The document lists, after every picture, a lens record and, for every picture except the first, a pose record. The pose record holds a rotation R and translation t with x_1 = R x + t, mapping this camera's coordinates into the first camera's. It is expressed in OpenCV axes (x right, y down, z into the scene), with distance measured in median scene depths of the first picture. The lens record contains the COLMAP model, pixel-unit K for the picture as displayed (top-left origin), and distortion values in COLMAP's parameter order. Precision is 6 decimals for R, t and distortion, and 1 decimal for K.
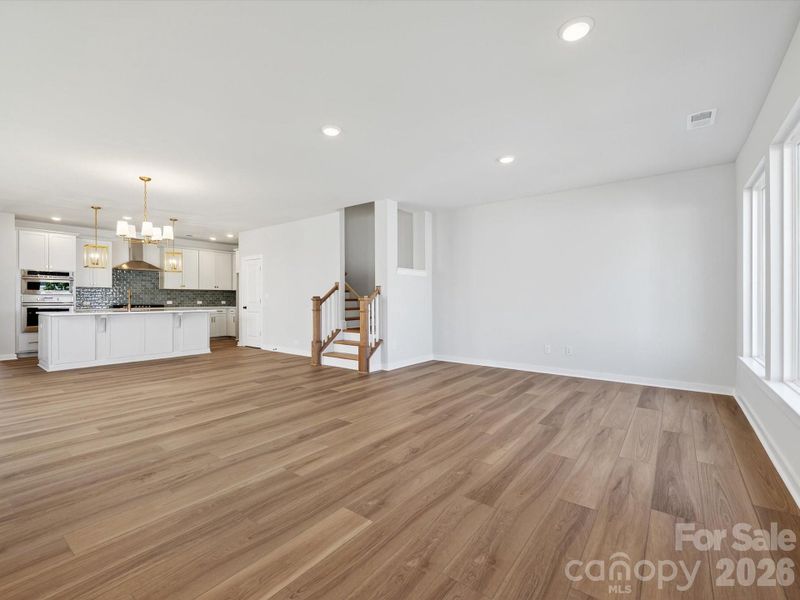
lens RADIAL K [[362.2, 0, 400.5], [0, 362.2, 301.9], [0, 0, 1]] dist [0.001010, 0.000007]
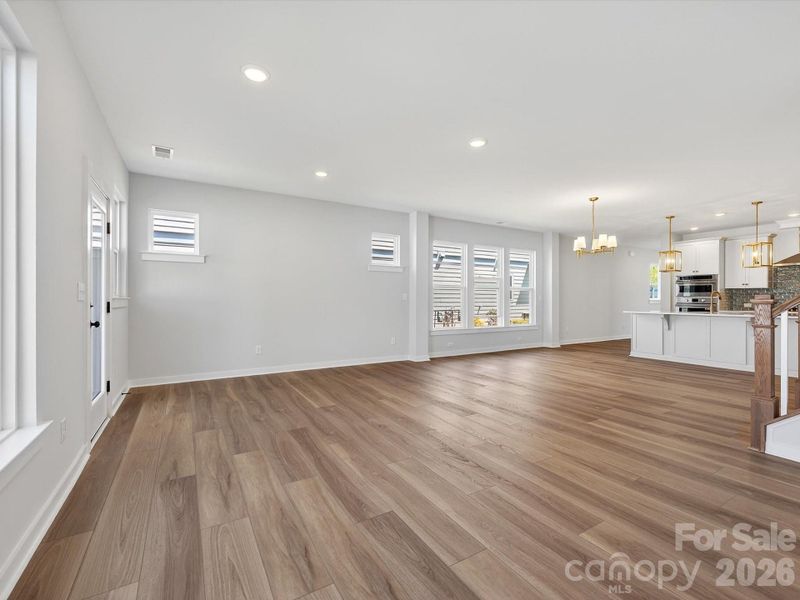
lens RADIAL K [[362.2, 0, 400.5], [0, 362.2, 301.9], [0, 0, 1]] dist [0.001010, 0.000007]
pose [[-0.369627, 0.006994, -0.929154, 1.022841], [-0.013483, 0.999826, 0.012889, -0.012859], [0.929082, 0.017292, -0.369468, 1.360413]]
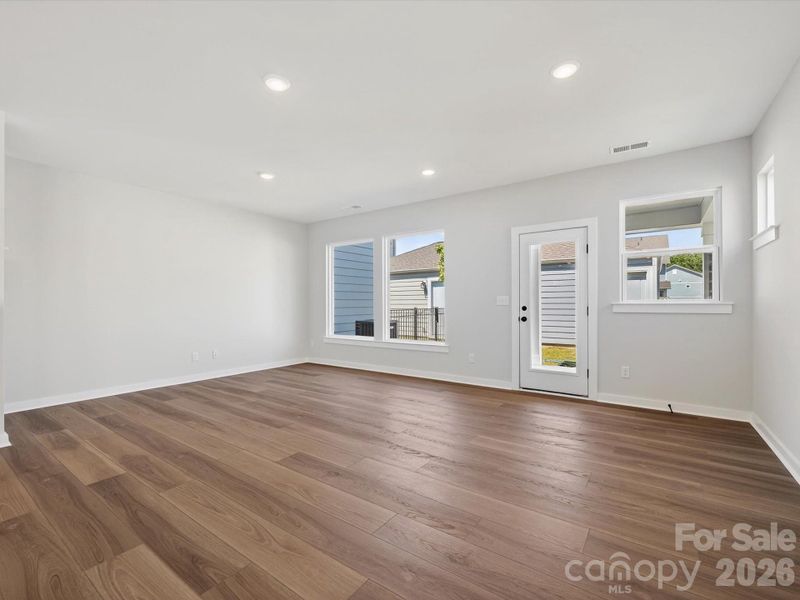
lens RADIAL K [[362.2, 0, 400.5], [0, 362.2, 301.9], [0, 0, 1]] dist [0.001010, 0.000007]
pose [[-0.034136, 0.004647, 0.999406, -1.100261], [0.015795, 0.999867, -0.004110, -0.008734], [-0.999292, 0.015645, -0.034205, 0.881845]]
